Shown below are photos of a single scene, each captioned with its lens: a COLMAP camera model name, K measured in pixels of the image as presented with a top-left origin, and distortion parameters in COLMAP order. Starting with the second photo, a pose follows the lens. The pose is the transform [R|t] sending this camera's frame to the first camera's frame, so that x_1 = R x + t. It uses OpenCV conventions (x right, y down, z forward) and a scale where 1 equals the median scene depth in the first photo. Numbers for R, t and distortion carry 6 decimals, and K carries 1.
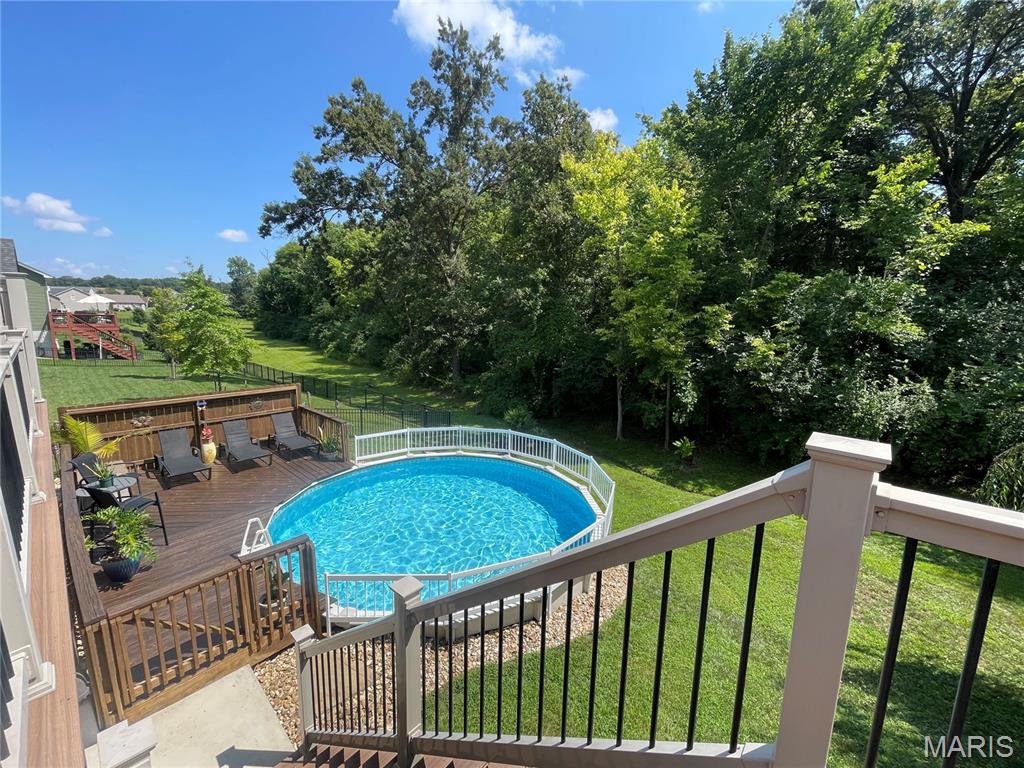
lens RADIAL K [[420.3, 0, 509.9], [0, 420.3, 378.1], [0, 0, 1]] dist [0.000540, -0.000436]
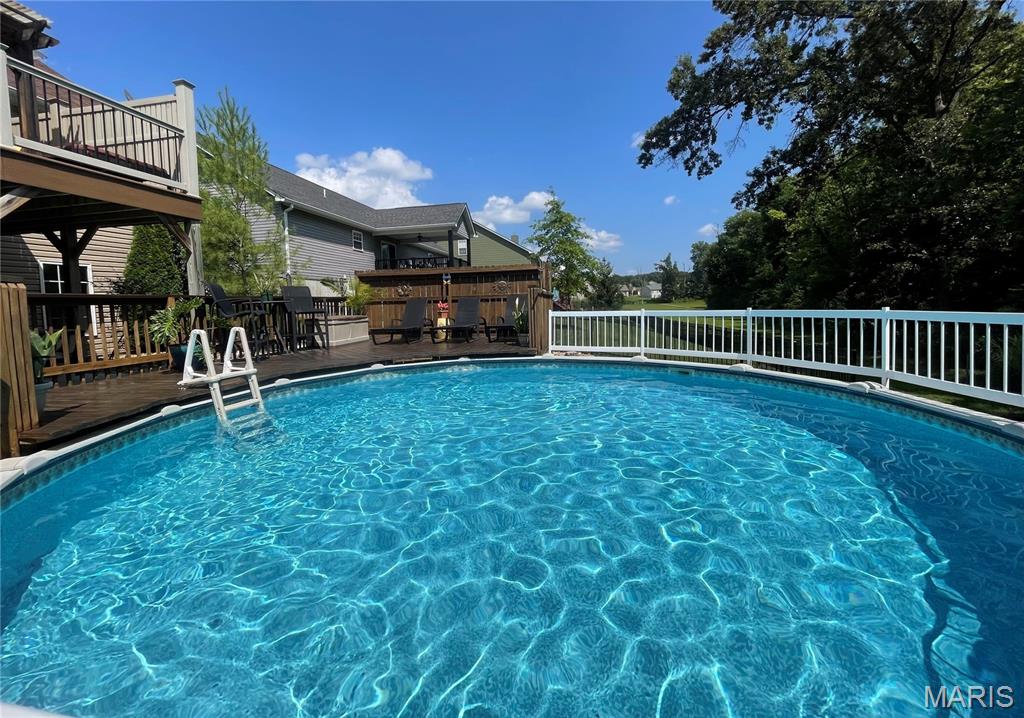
lens RADIAL K [[430.5, 0, 504.0], [0, 430.5, 312.1], [0, 0, 1]] dist [0.014451, 0.000150]
pose [[0.526595, -0.014030, -0.850000, 0.101129], [-0.094196, 0.992744, -0.074743, 0.137062], [0.844881, 0.119426, 0.521453, 0.427610]]
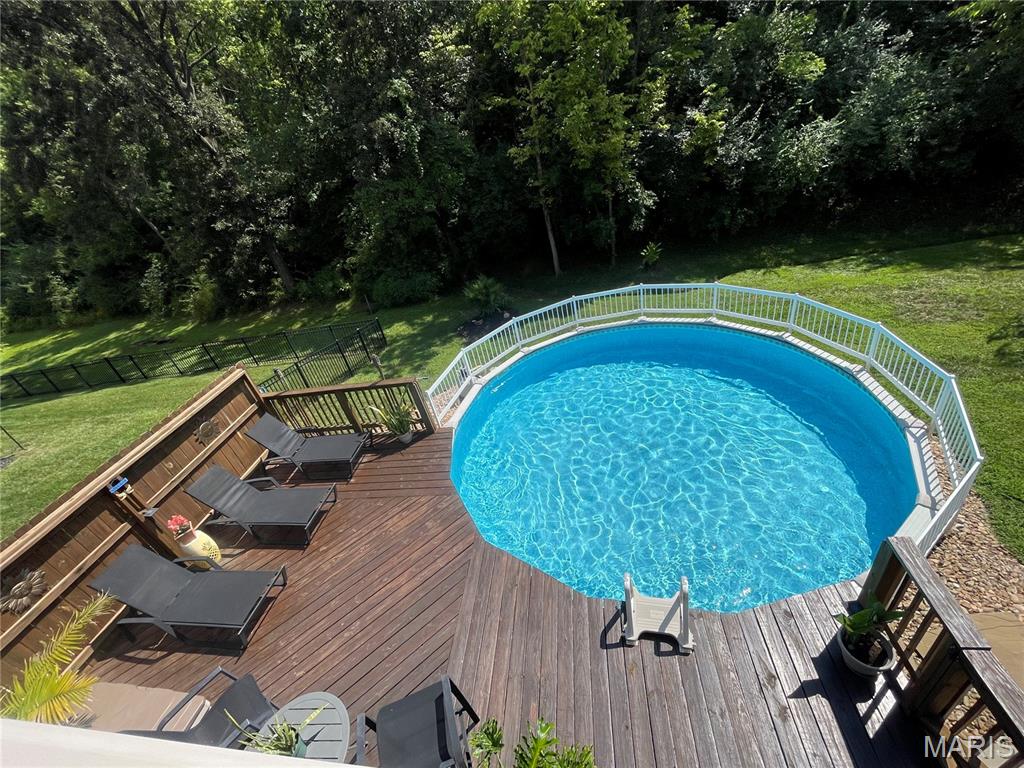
lens RADIAL K [[420.3, 0, 510.5], [0, 420.3, 381.7], [0, 0, 1]] dist [0.000540, -0.000436]
pose [[0.804607, -0.453674, 0.383128, -0.353914], [0.295349, 0.865490, 0.404593, -0.068407], [-0.515147, -0.212382, 0.830372, 0.286722]]
